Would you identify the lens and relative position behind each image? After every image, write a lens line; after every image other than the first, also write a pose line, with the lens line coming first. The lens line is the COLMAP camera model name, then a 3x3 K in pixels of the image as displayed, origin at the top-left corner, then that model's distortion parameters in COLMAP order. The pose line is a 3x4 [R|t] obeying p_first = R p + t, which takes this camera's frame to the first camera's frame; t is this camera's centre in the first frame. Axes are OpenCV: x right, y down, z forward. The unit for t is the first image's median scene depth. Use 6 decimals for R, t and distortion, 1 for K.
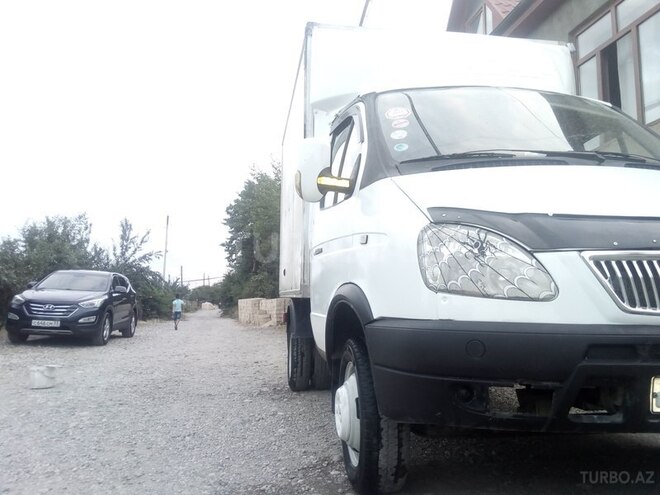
lens RADIAL K [[522.1, 0, 328.8], [0, 522.1, 242.5], [0, 0, 1]] dist [0.119201, -0.186872]
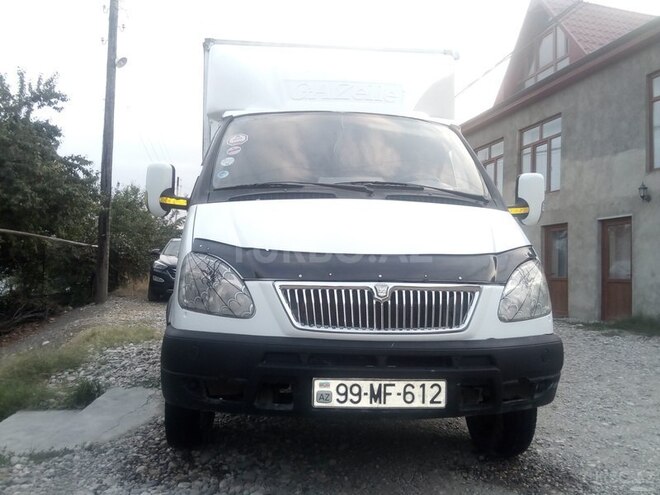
lens RADIAL K [[522.1, 0, 328.8], [0, 522.1, 242.5], [0, 0, 1]] dist [0.119201, -0.186872]
pose [[0.999492, 0.010107, -0.030235, 0.619921], [-0.008236, 0.998081, 0.061365, -0.153882], [0.030797, -0.061085, 0.997657, -0.283062]]
